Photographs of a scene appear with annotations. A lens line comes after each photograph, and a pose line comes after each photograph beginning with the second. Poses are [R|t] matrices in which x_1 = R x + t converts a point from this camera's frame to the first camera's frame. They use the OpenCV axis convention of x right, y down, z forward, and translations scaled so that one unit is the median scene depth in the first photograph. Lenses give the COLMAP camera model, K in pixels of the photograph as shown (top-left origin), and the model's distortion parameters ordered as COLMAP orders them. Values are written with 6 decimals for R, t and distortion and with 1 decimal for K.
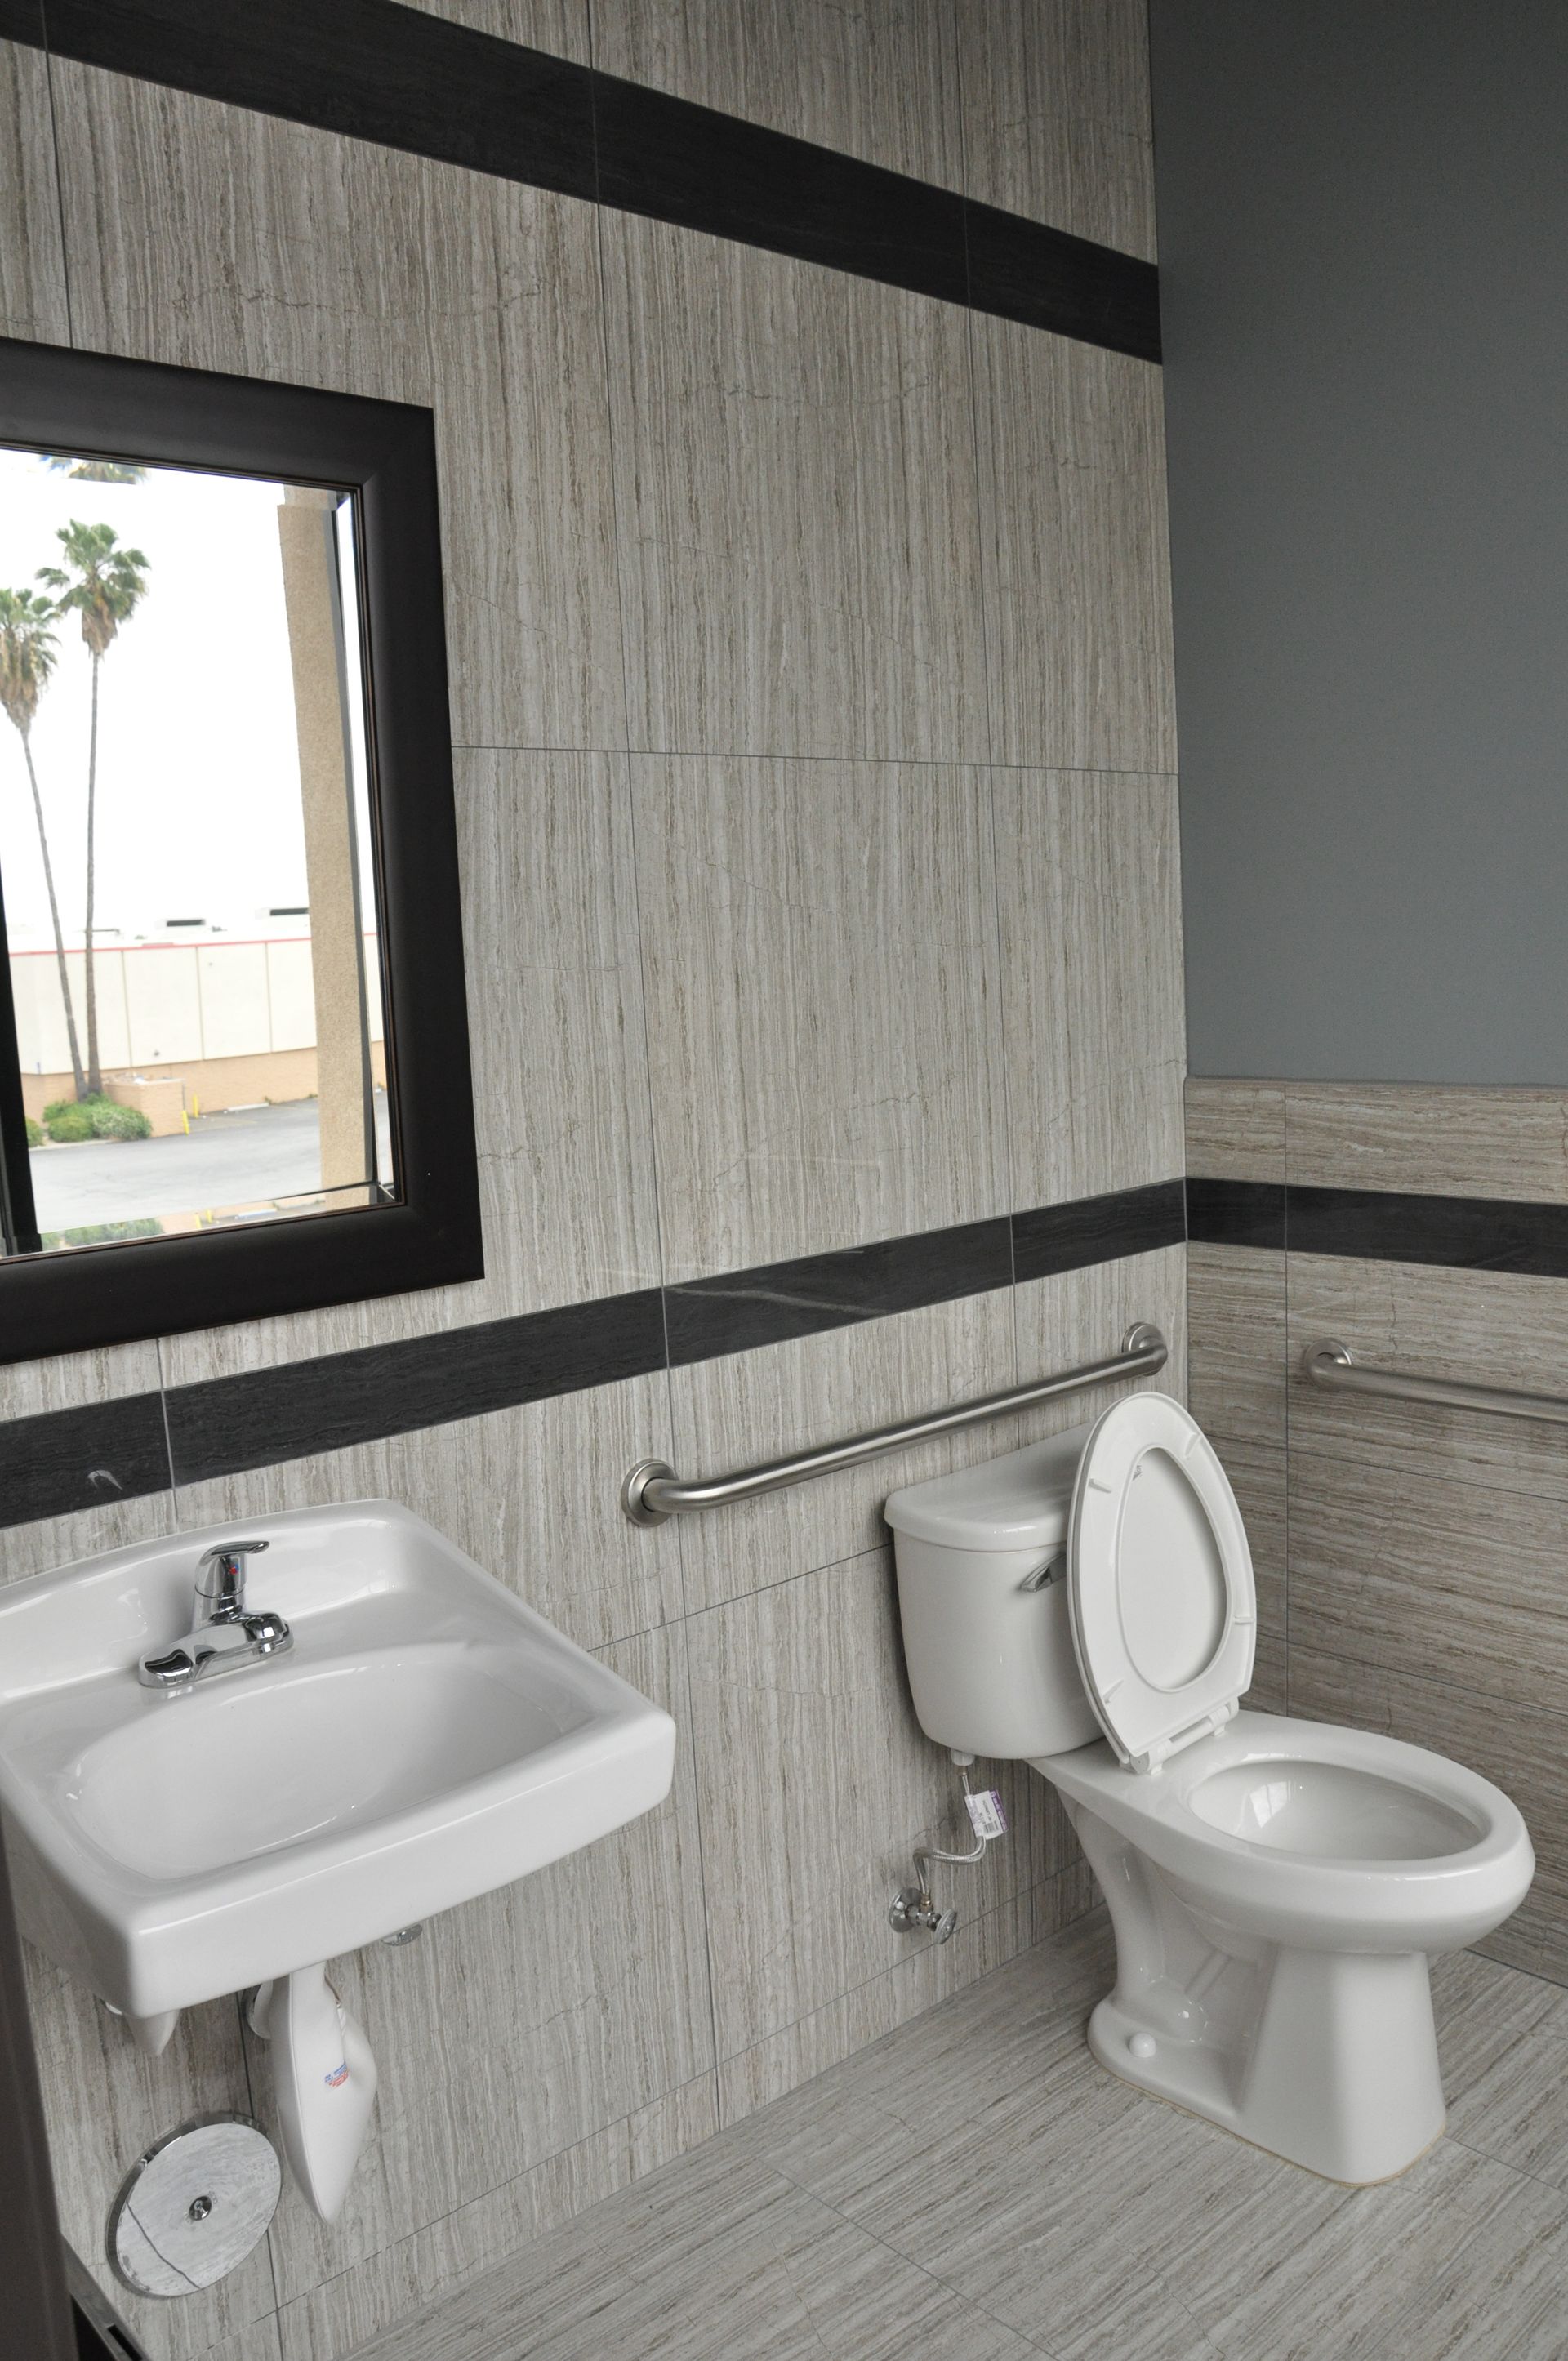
lens RADIAL K [[1827.1, 0, 784.0], [0, 1827.1, 1180.5], [0, 0, 1]] dist [-0.167100, 0.122641]
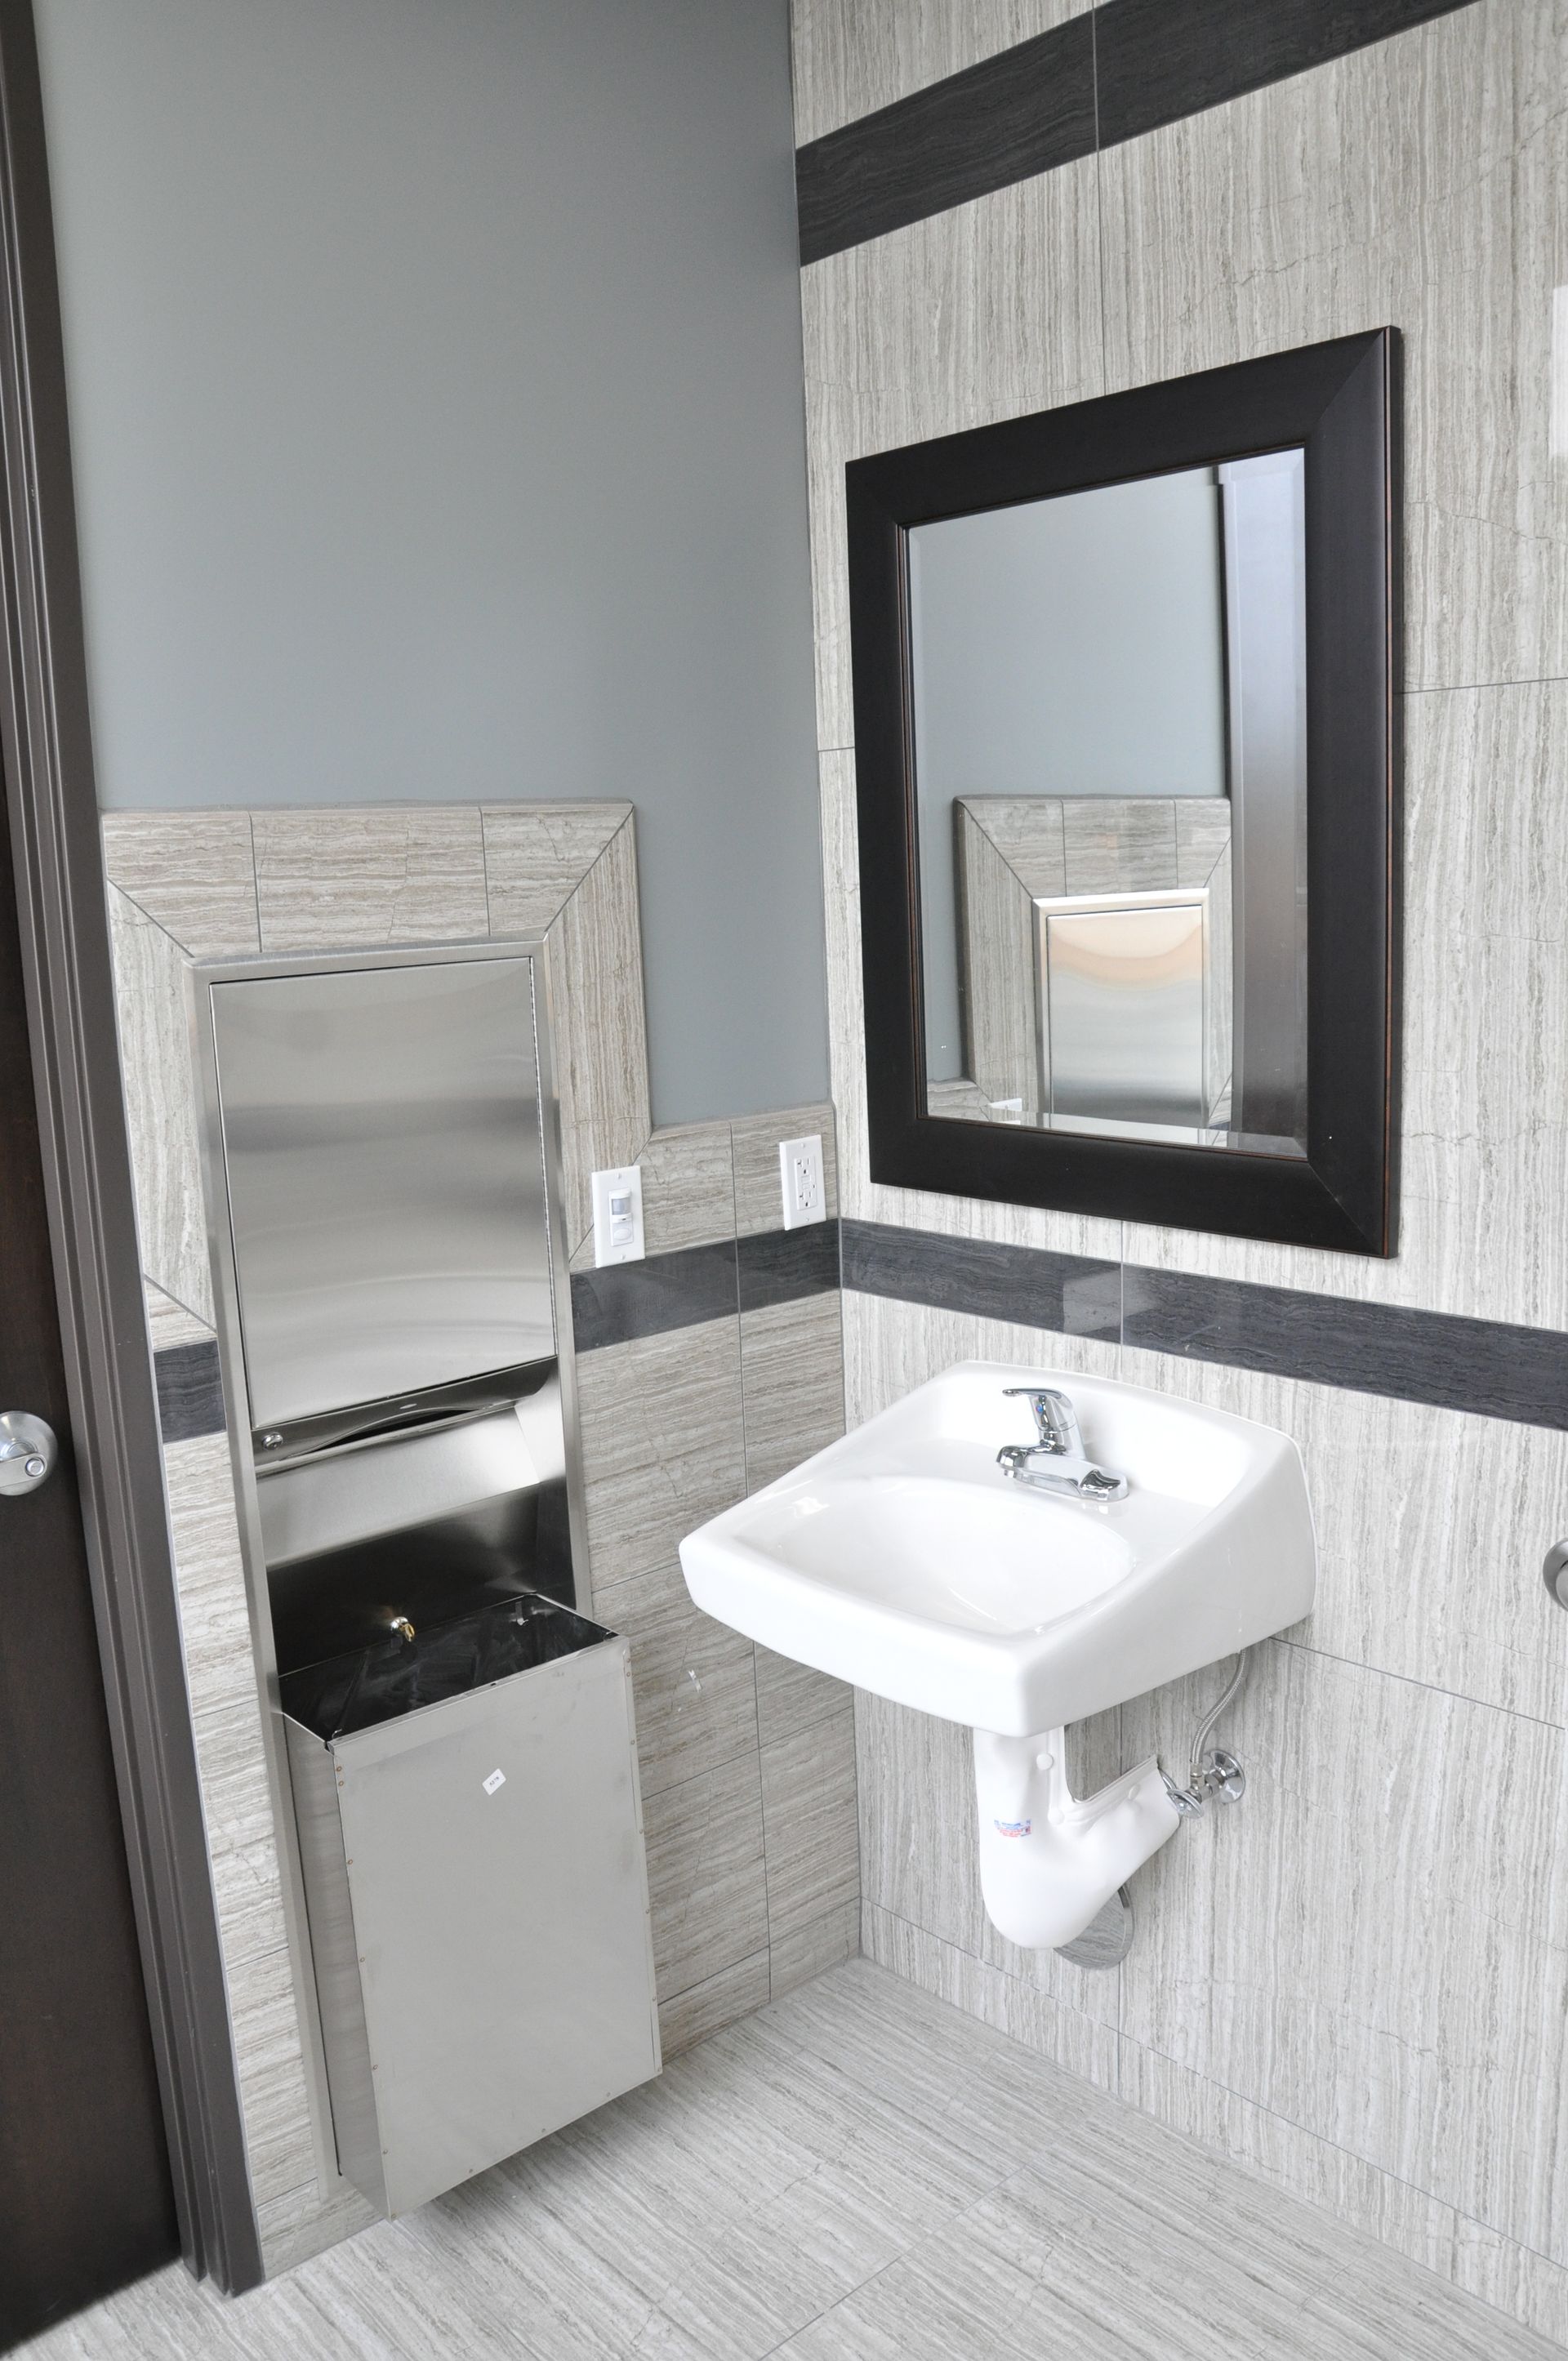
lens RADIAL K [[1827.1, 0, 784.0], [0, 1827.1, 1180.5], [0, 0, 1]] dist [-0.167100, 0.122641]
pose [[-0.000065, 0.217817, -0.975990, 0.744526], [-0.087787, 0.972220, 0.216982, -0.162651], [0.996139, 0.085693, 0.019058, 0.665367]]
